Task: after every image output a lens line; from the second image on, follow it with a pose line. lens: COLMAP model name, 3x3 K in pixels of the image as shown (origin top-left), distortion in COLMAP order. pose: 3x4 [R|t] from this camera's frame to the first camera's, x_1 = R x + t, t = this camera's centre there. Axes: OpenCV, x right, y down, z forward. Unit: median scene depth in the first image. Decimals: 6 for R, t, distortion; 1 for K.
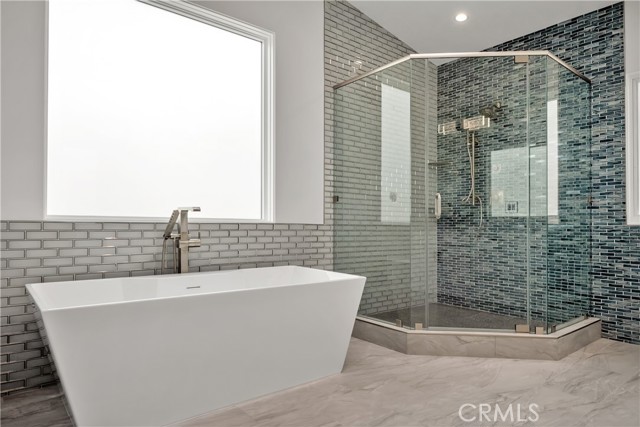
lens RADIAL K [[410.3, 0, 319.5], [0, 410.3, 214.5], [0, 0, 1]] dist [0.004329, -0.017228]
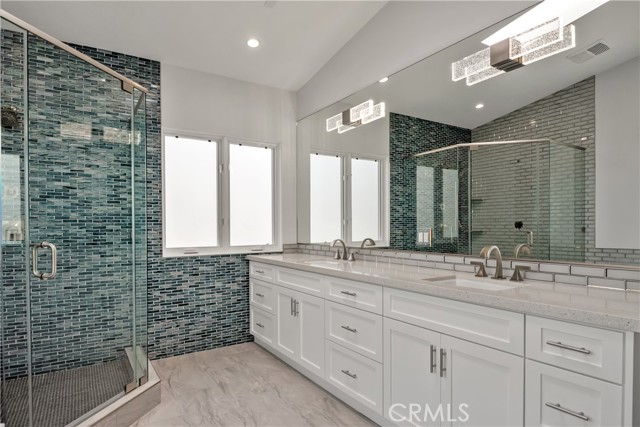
lens RADIAL K [[357.4, 0, 333.8], [0, 357.4, 225.0], [0, 0, 1]] dist [-0.007334, -0.010301]
pose [[0.087701, -0.004810, 0.996135, -0.208644], [-0.020022, 0.999778, 0.006591, -0.080063], [-0.995946, -0.020522, 0.087585, 0.409906]]
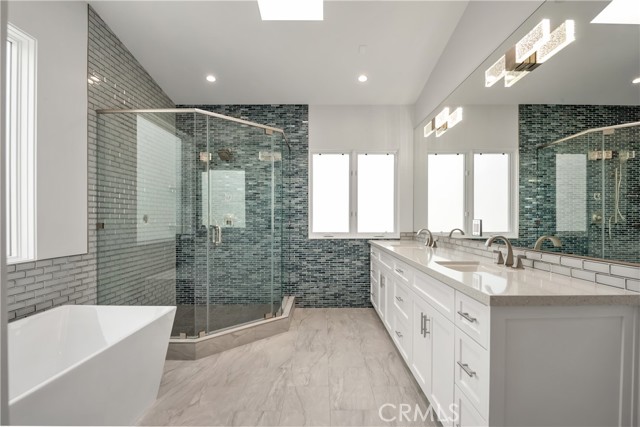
lens RADIAL K [[327.7, 0, 337.2], [0, 327.7, 214.0], [0, 0, 1]] dist [-0.020932, -0.005413]
pose [[0.605461, 0.002104, 0.795872, -0.247532], [-0.015543, 0.999837, 0.009181, -0.087307], [-0.795723, -0.017929, 0.605395, 0.081112]]
